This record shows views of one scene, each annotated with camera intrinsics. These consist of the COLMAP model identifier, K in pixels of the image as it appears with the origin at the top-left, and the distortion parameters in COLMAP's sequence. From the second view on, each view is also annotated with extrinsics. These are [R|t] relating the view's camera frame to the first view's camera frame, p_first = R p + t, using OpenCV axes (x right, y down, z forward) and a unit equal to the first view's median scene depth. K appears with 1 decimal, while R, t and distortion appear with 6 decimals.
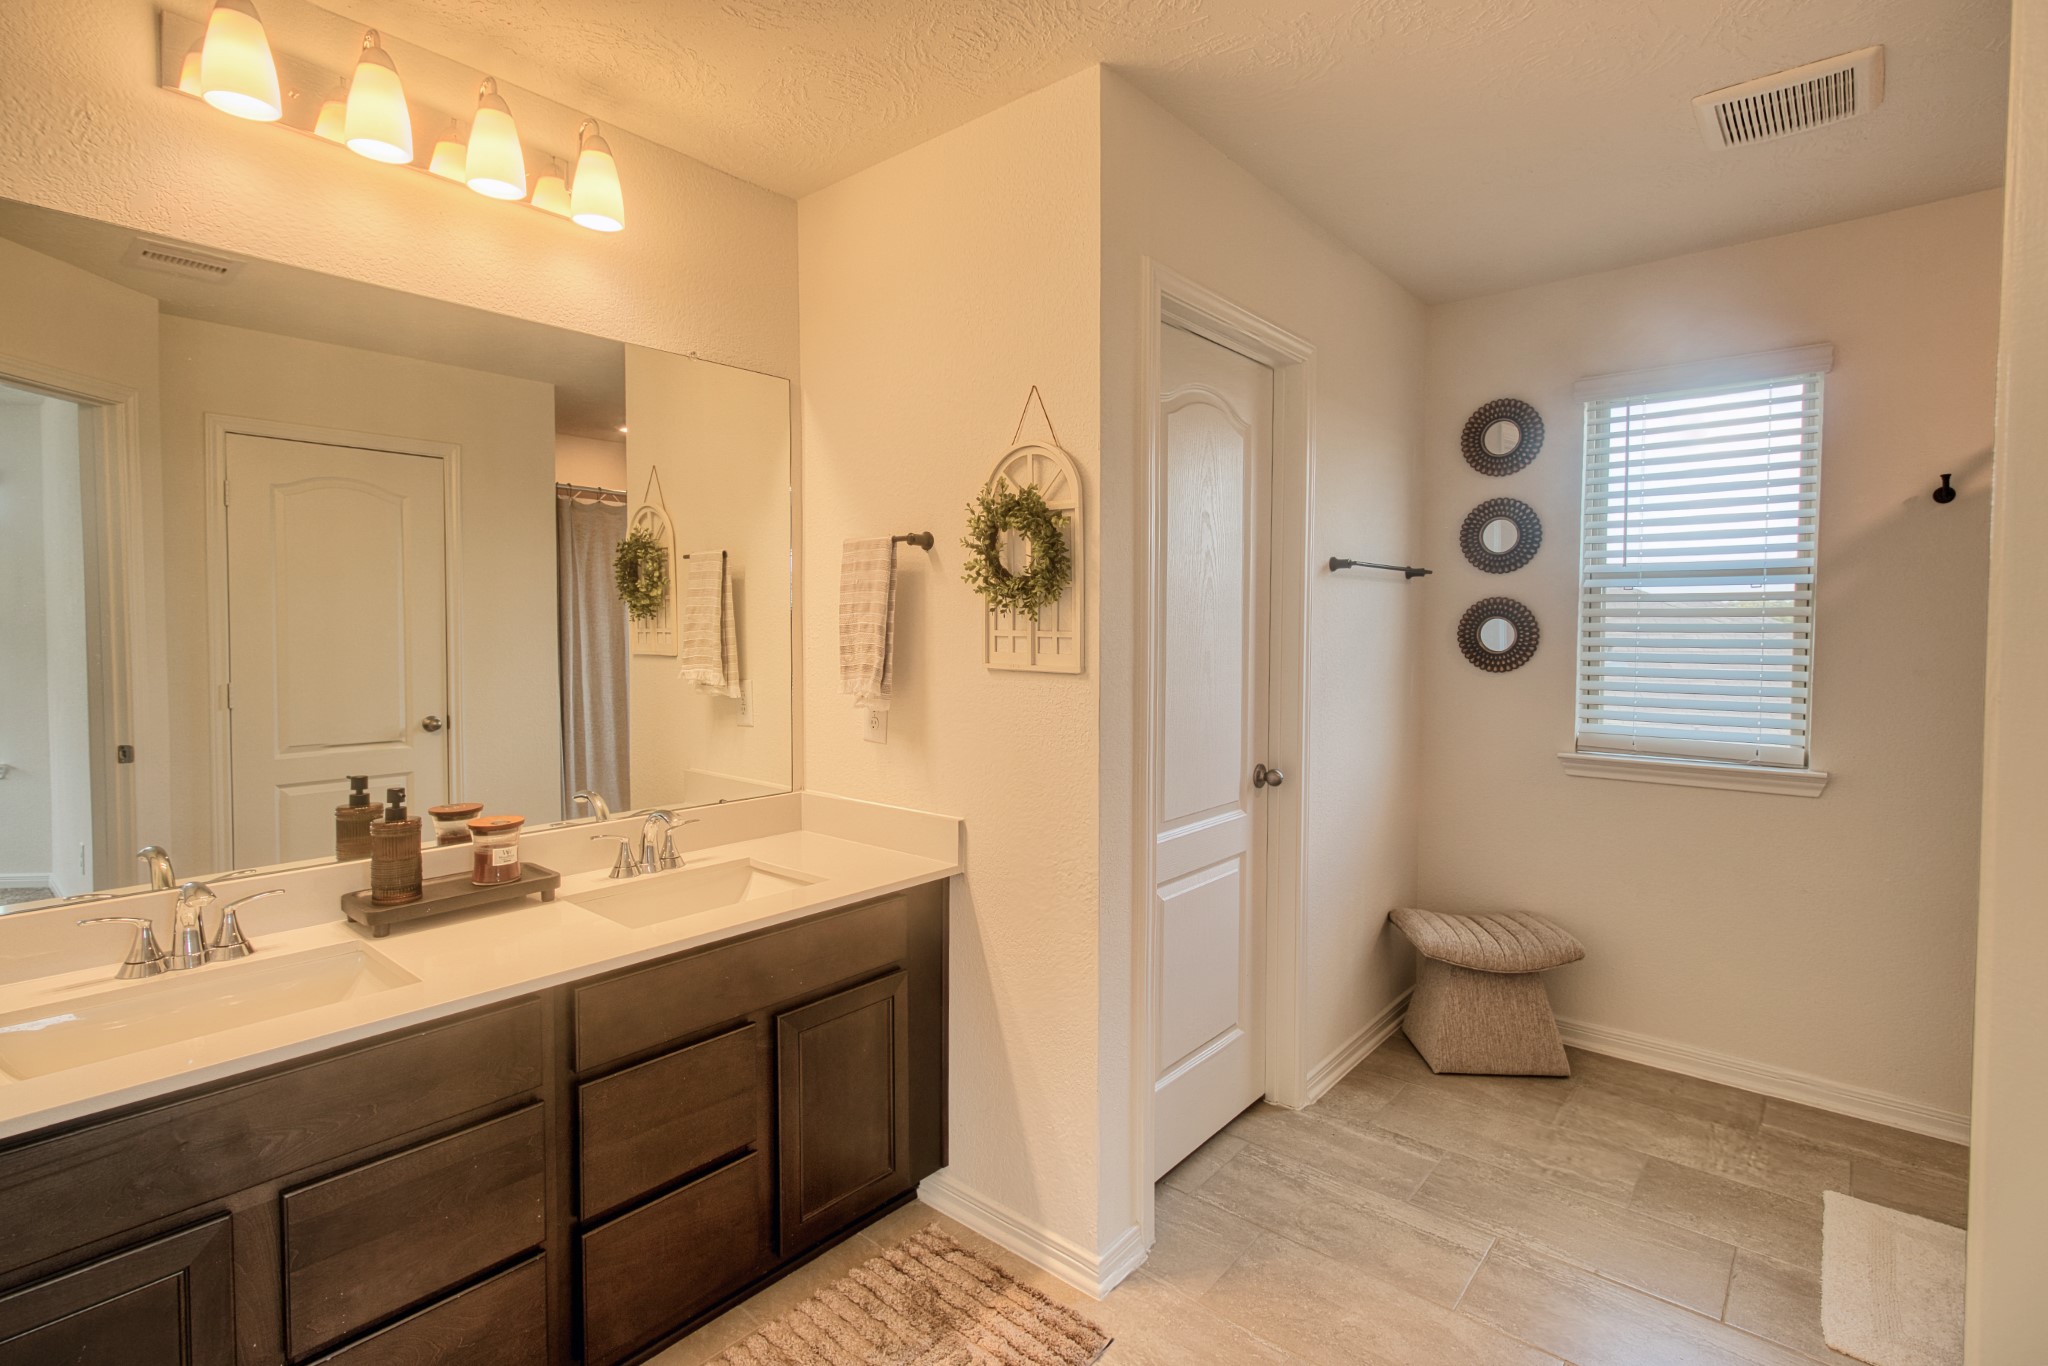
lens RADIAL K [[959.9, 0, 1039.0], [0, 959.9, 655.4], [0, 0, 1]] dist [-0.000191, -0.000219]
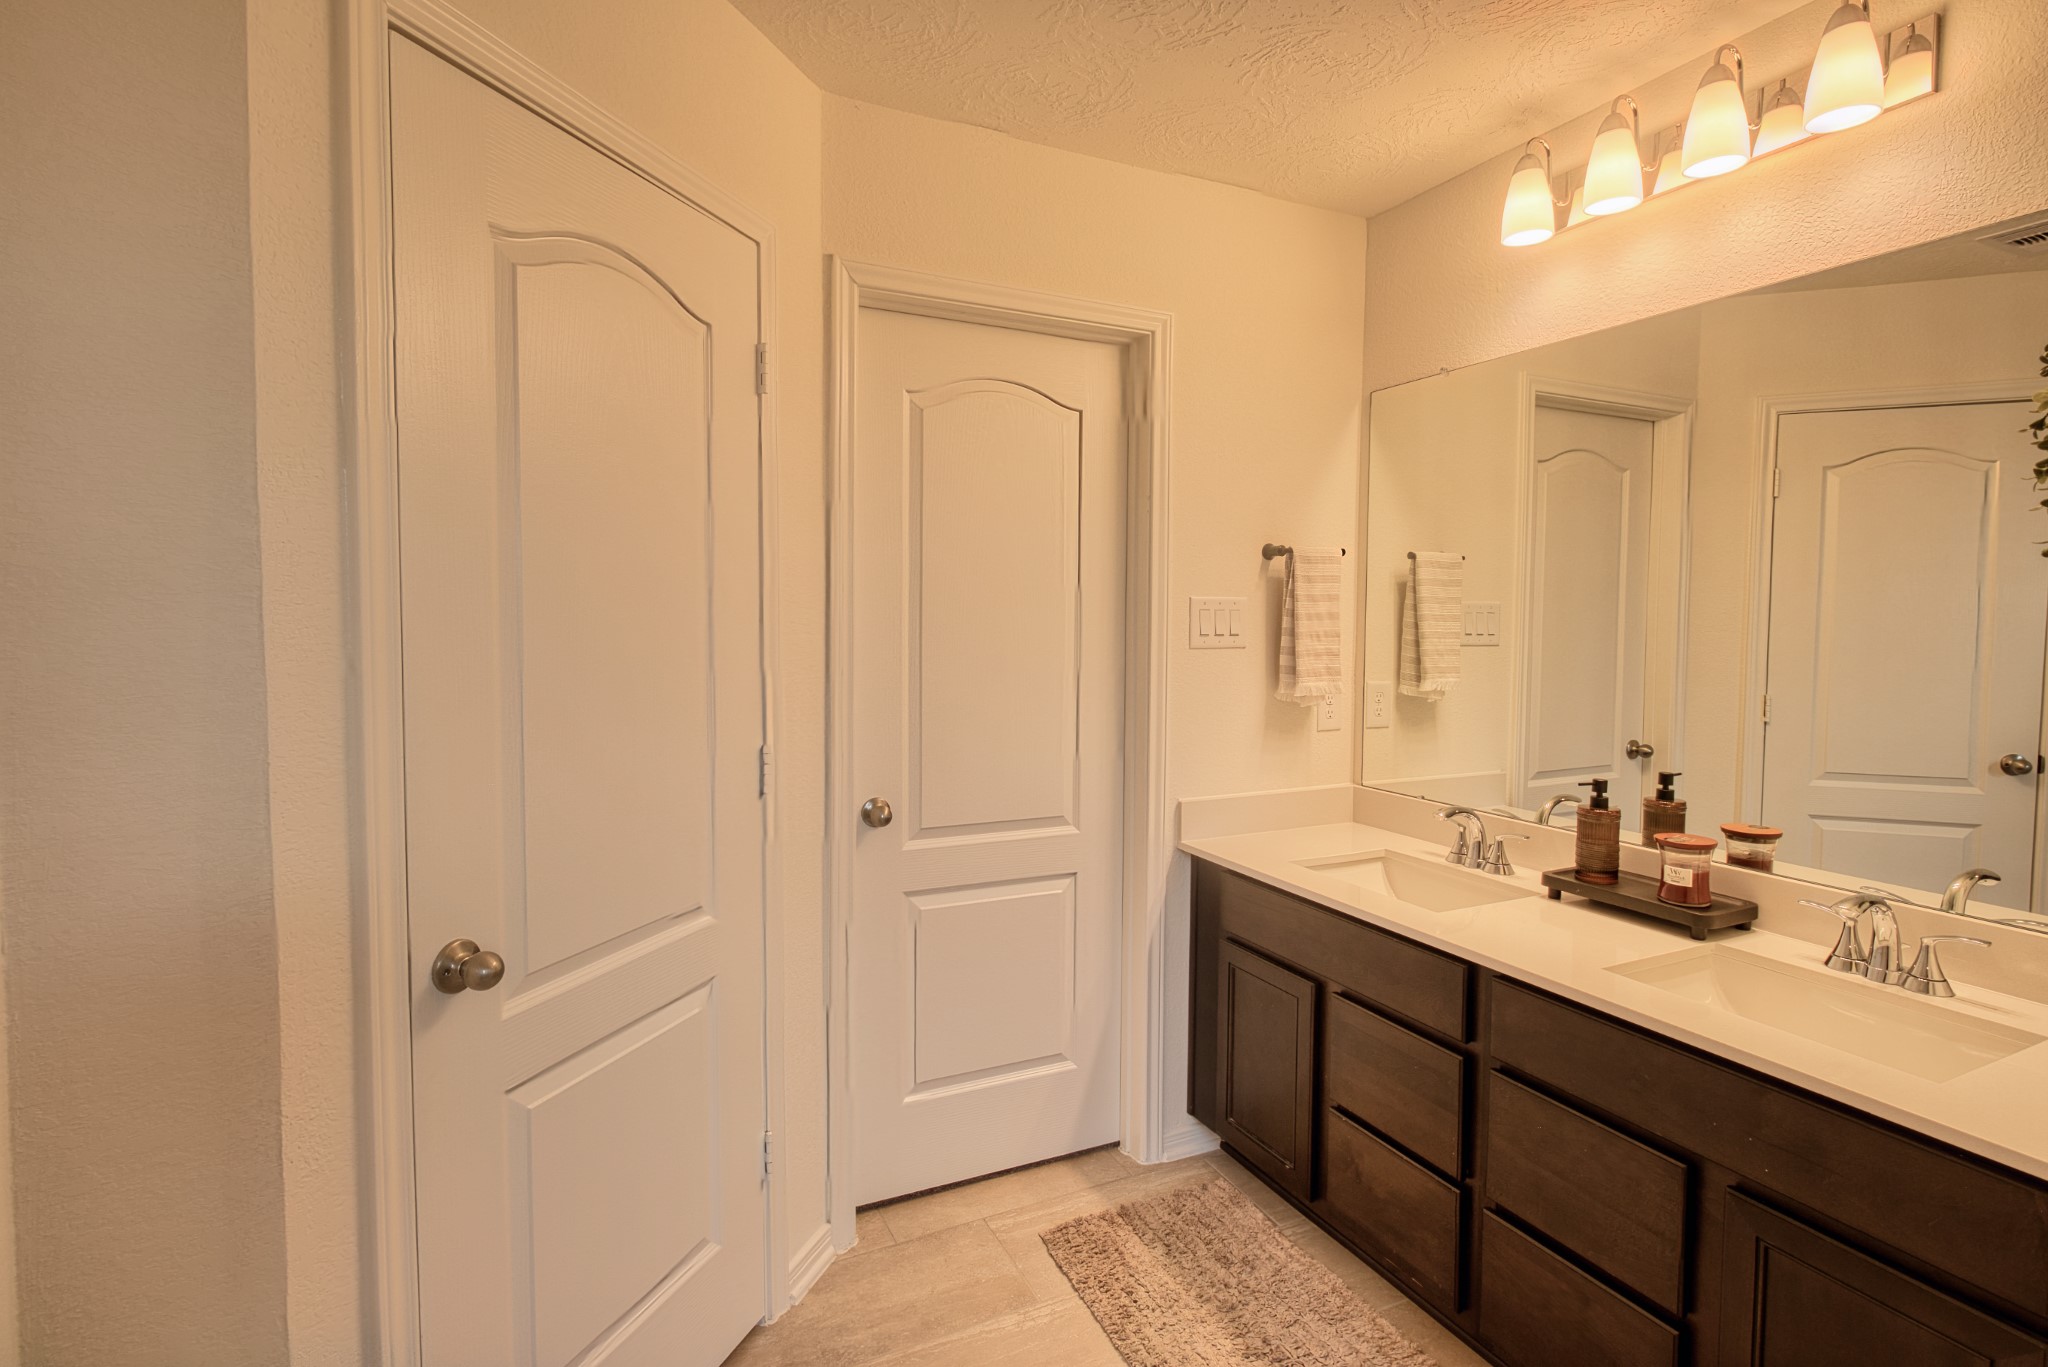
lens RADIAL K [[1008.1, 0, 1031.0], [0, 1008.1, 664.3], [0, 0, 1]] dist [0.002102, -0.000340]
pose [[-0.410864, 0.038477, -0.910885, 0.605642], [-0.045061, 0.997031, 0.062442, -0.033752], [0.910583, 0.066701, -0.407910, 0.804729]]
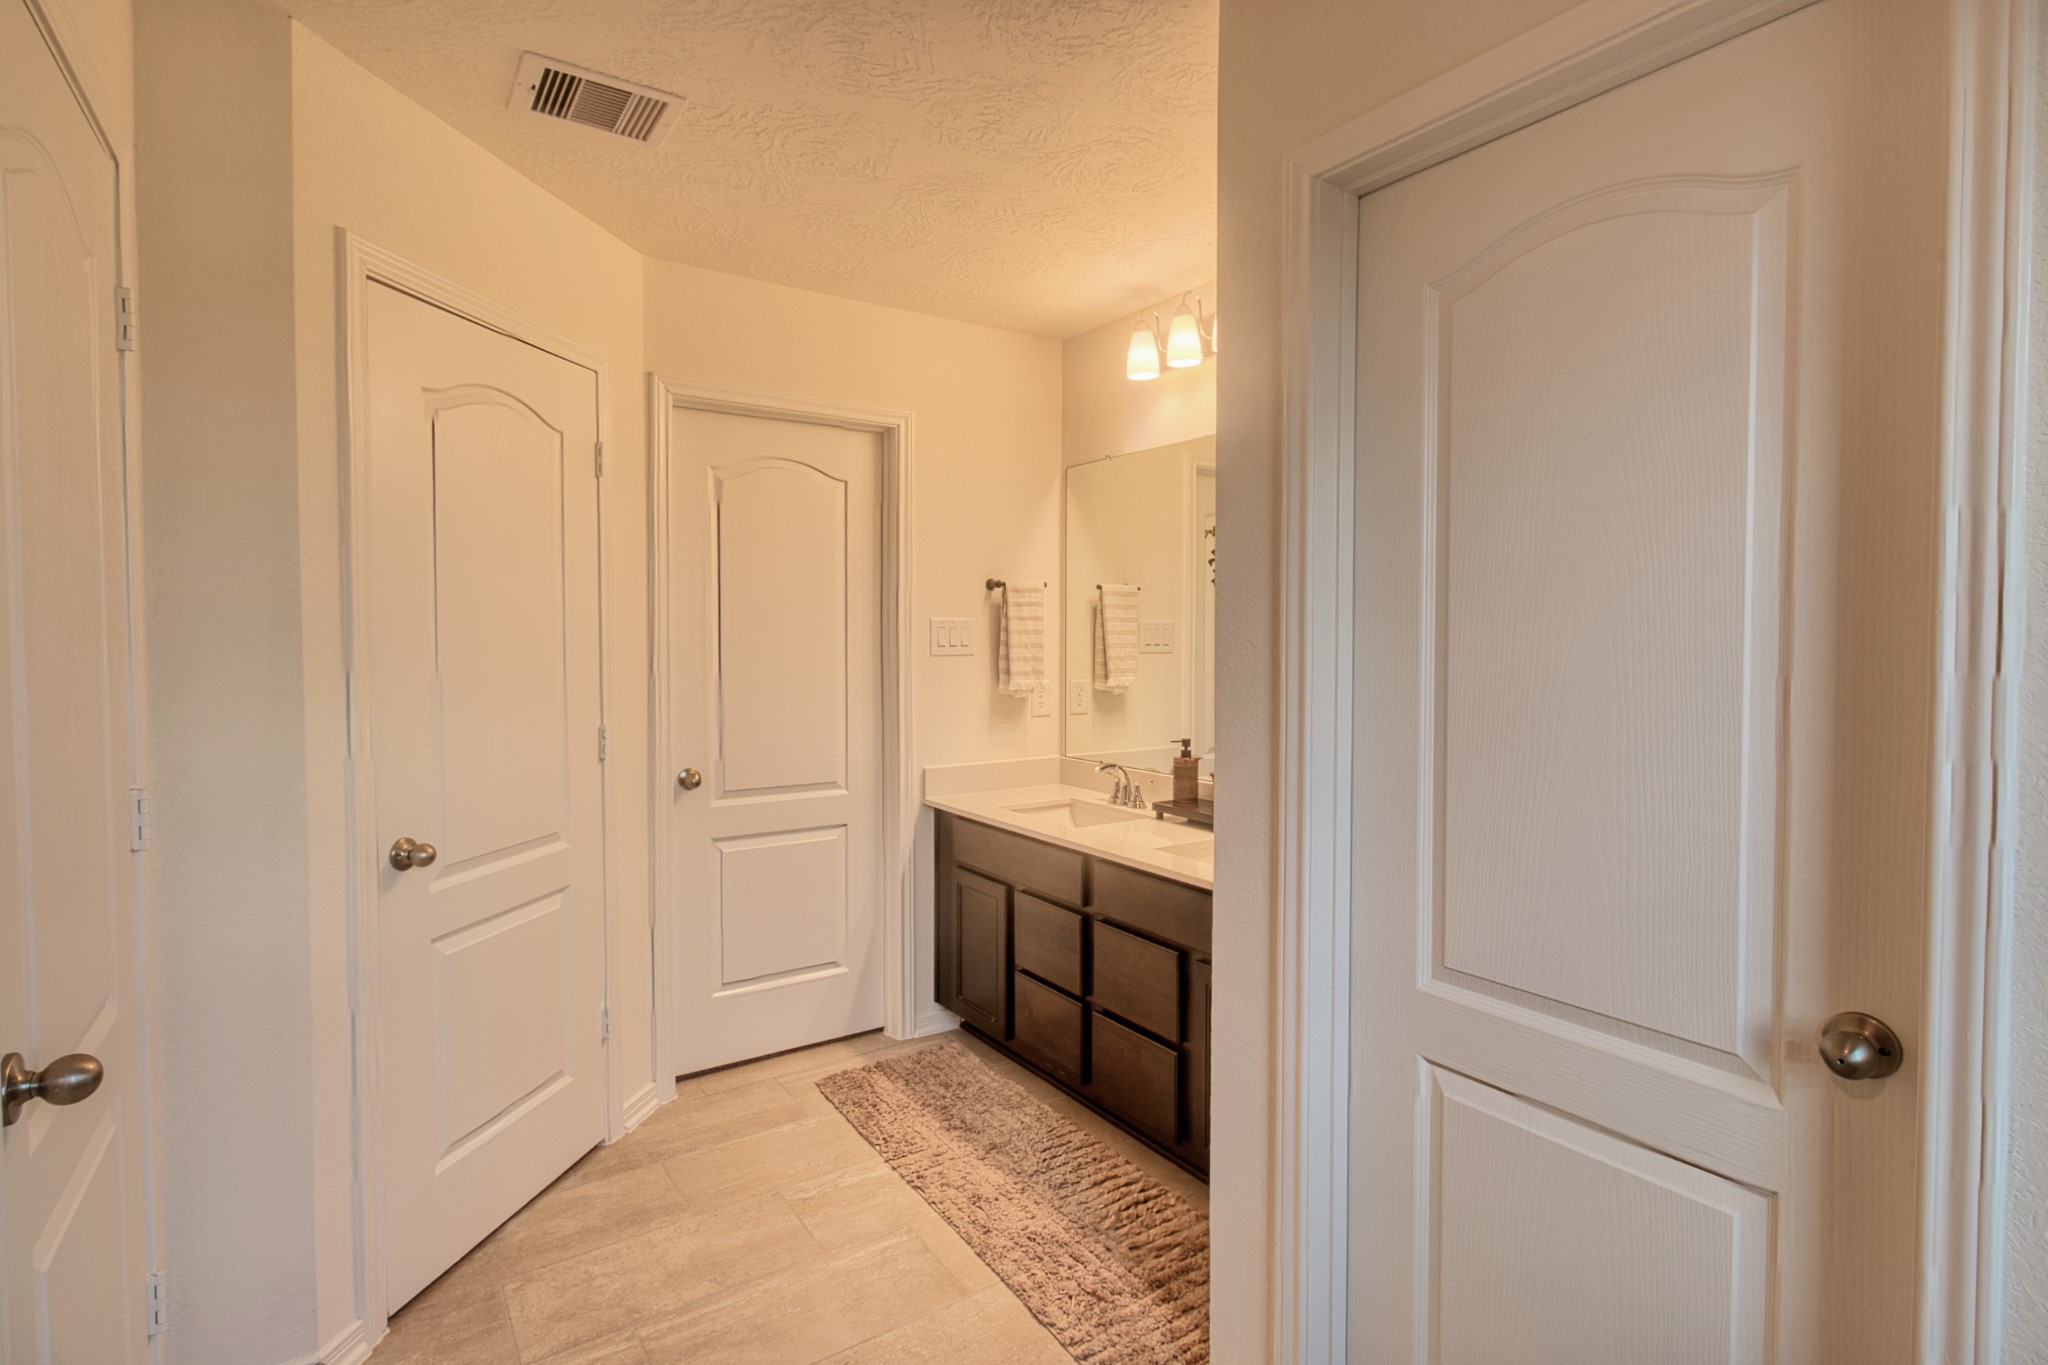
lens RADIAL K [[1008.1, 0, 1031.0], [0, 1008.1, 663.3], [0, 0, 1]] dist [0.002102, -0.000340]
pose [[-0.266374, 0.024612, -0.963556, 1.010285], [-0.040543, 0.998503, 0.036712, -0.041672], [0.963017, 0.048845, -0.264977, 1.111633]]
